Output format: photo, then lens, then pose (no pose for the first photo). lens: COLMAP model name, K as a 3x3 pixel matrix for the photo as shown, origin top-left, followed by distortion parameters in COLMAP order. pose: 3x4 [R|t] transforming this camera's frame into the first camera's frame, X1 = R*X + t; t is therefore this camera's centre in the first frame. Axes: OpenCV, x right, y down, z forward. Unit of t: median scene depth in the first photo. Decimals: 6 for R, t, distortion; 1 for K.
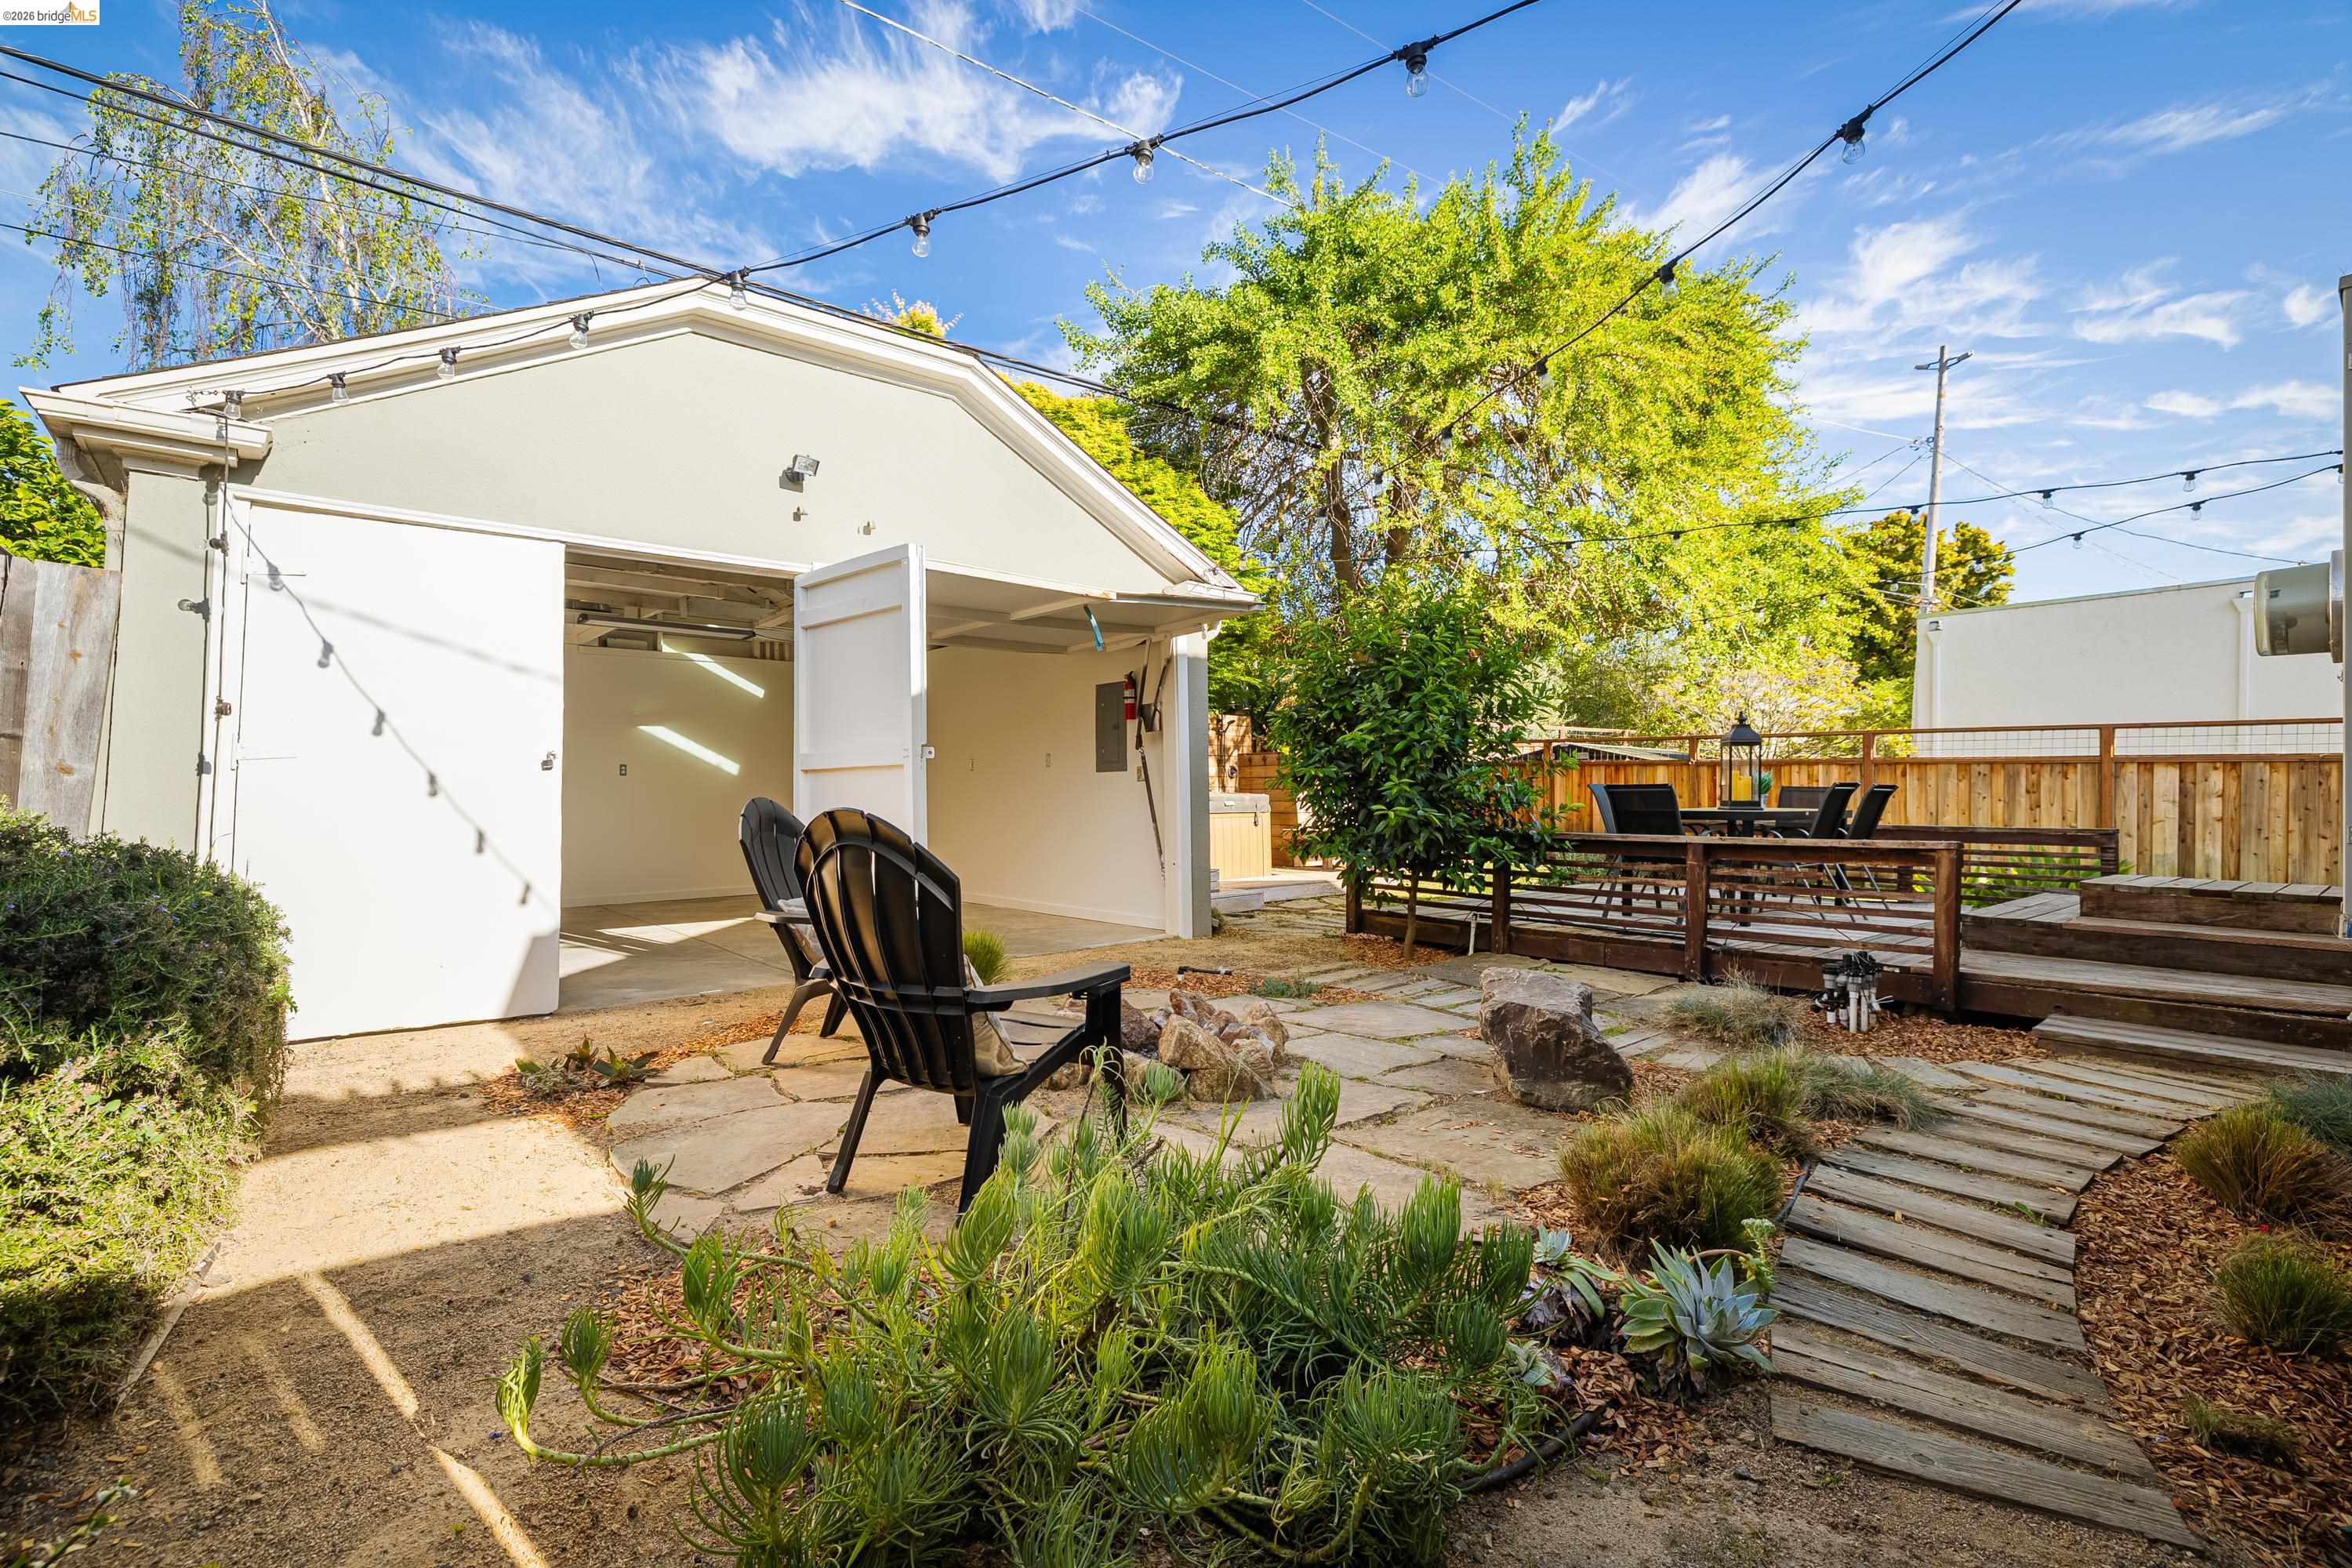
lens RADIAL K [[1027.7, 0, 1178.4], [0, 1027.7, 801.7], [0, 0, 1]] dist [-0.020511, 0.011972]
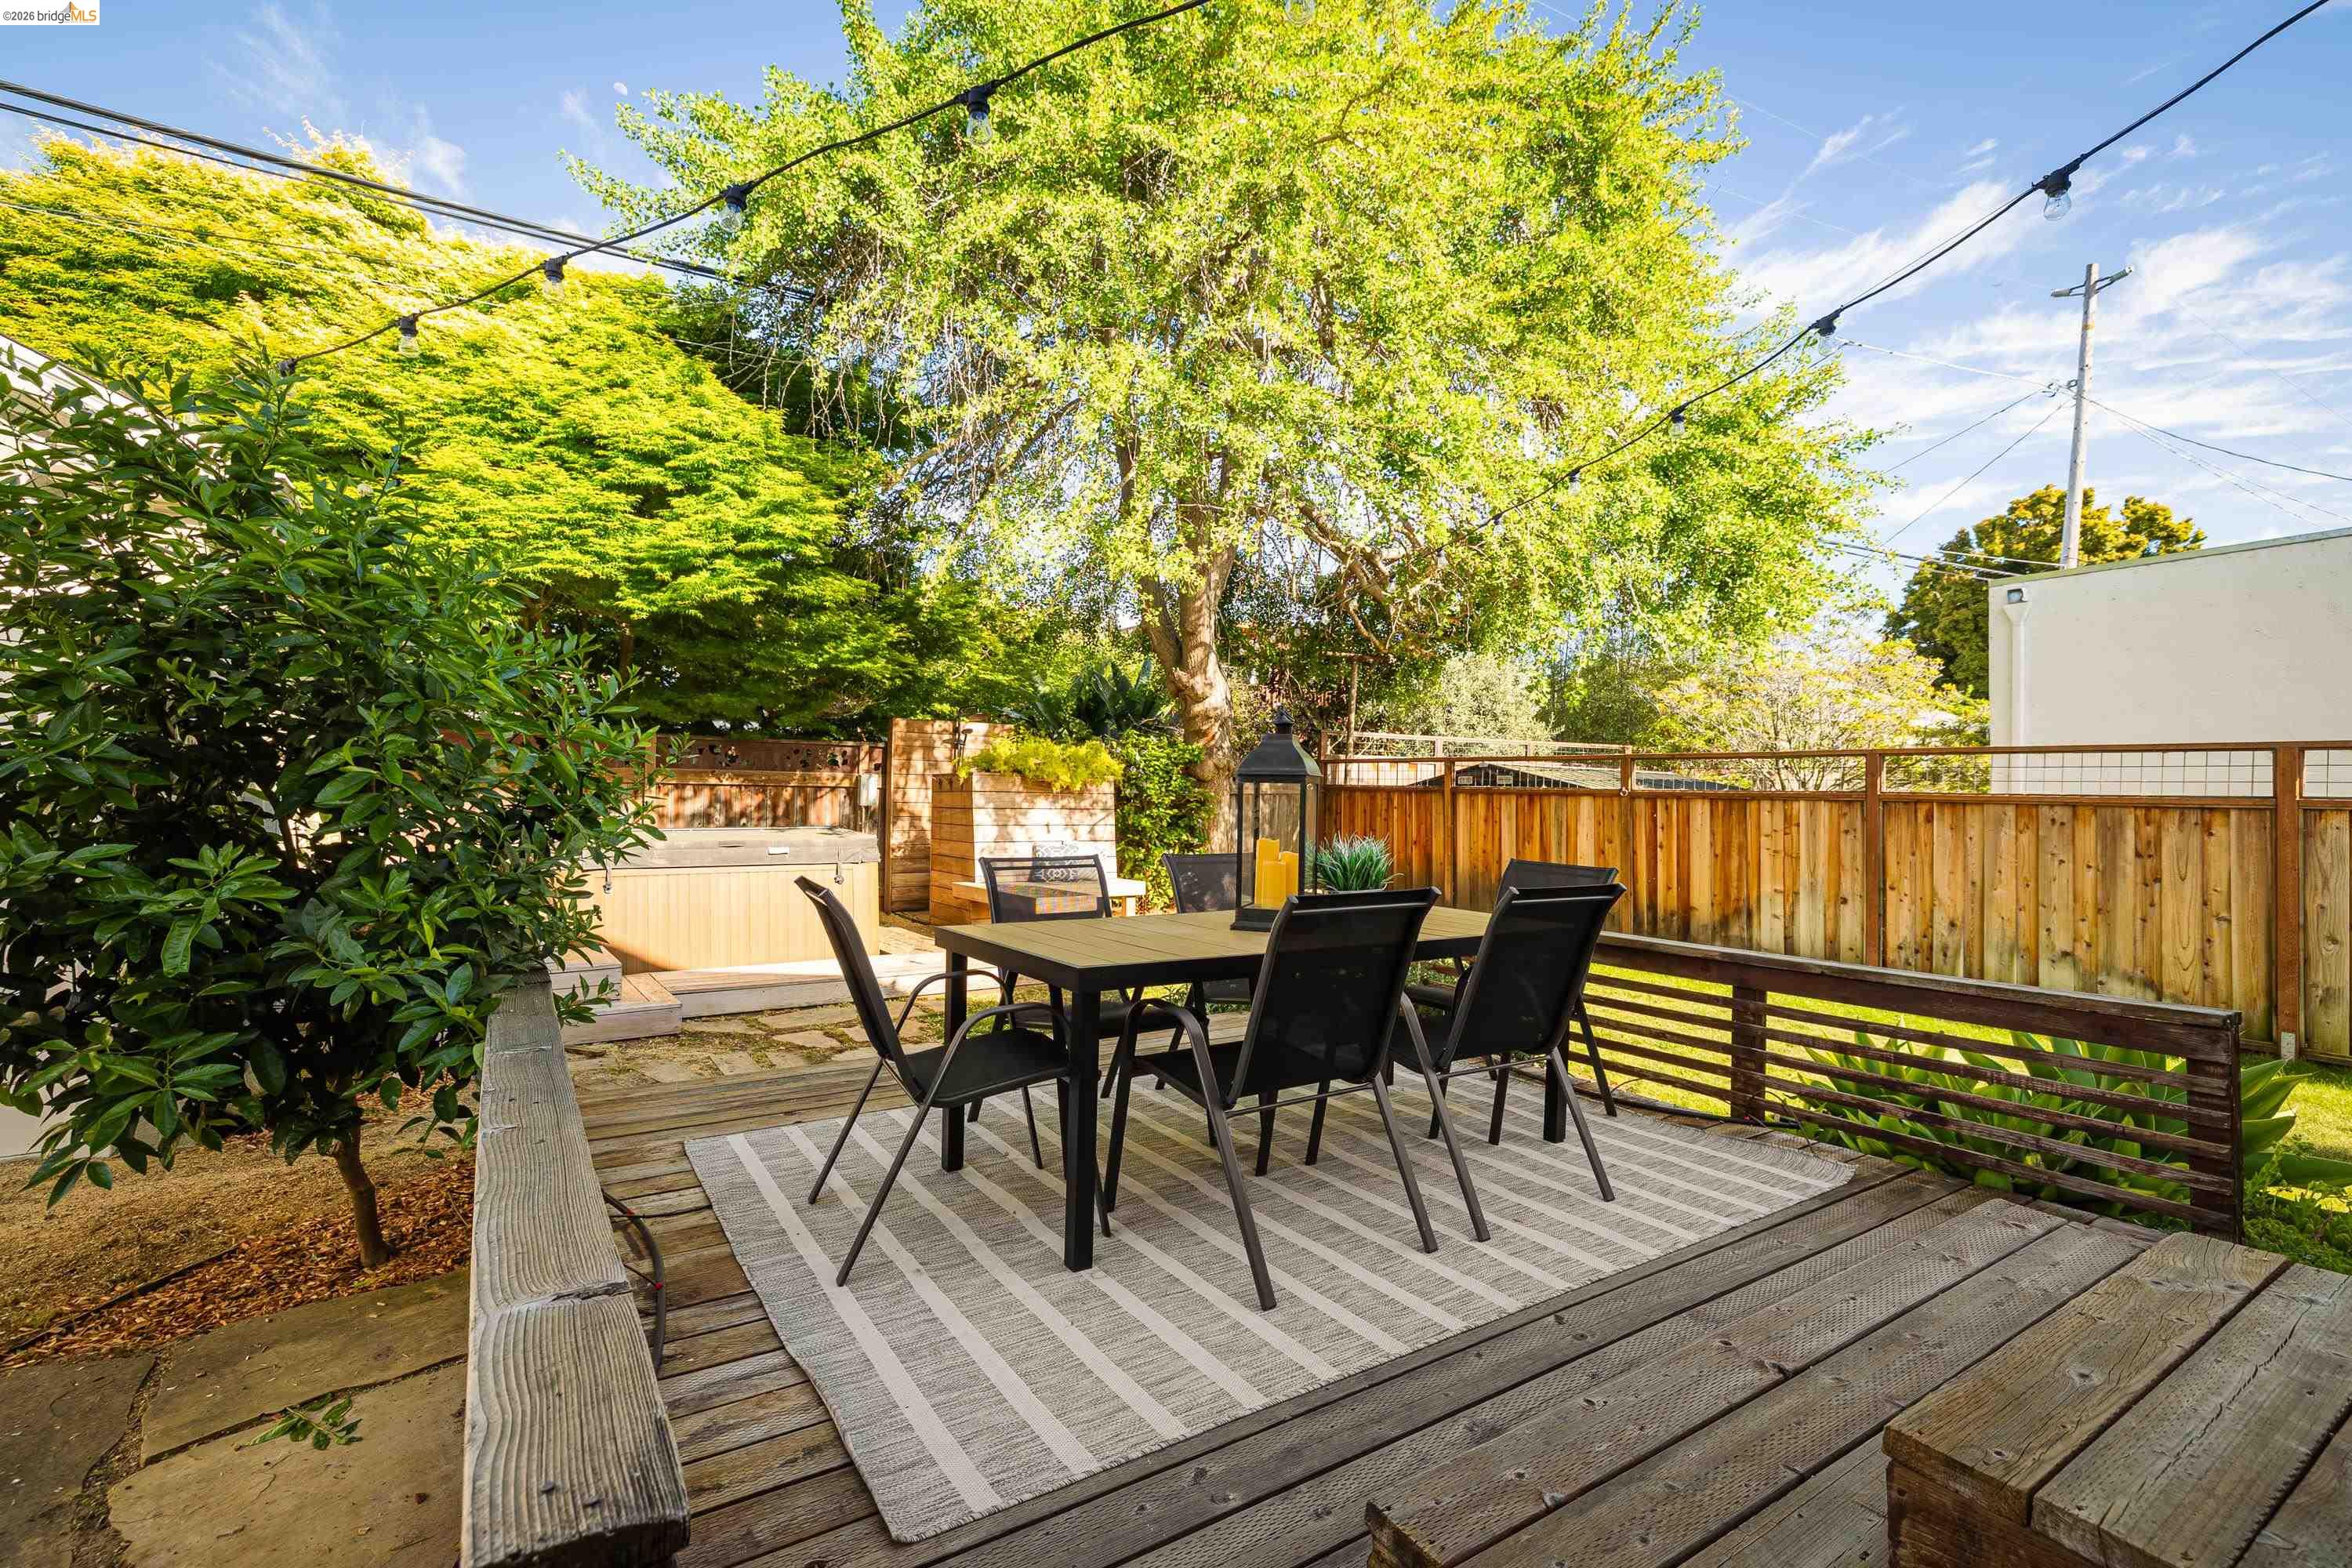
lens RADIAL K [[1012.9, 0, 1139.8], [0, 1012.9, 789.4], [0, 0, 1]] dist [0.000094, 0.000415]
pose [[0.990900, 0.013761, -0.133897, 0.330162], [-0.016739, 0.999636, -0.021143, -0.025353], [0.133557, 0.023192, 0.990770, 0.331409]]
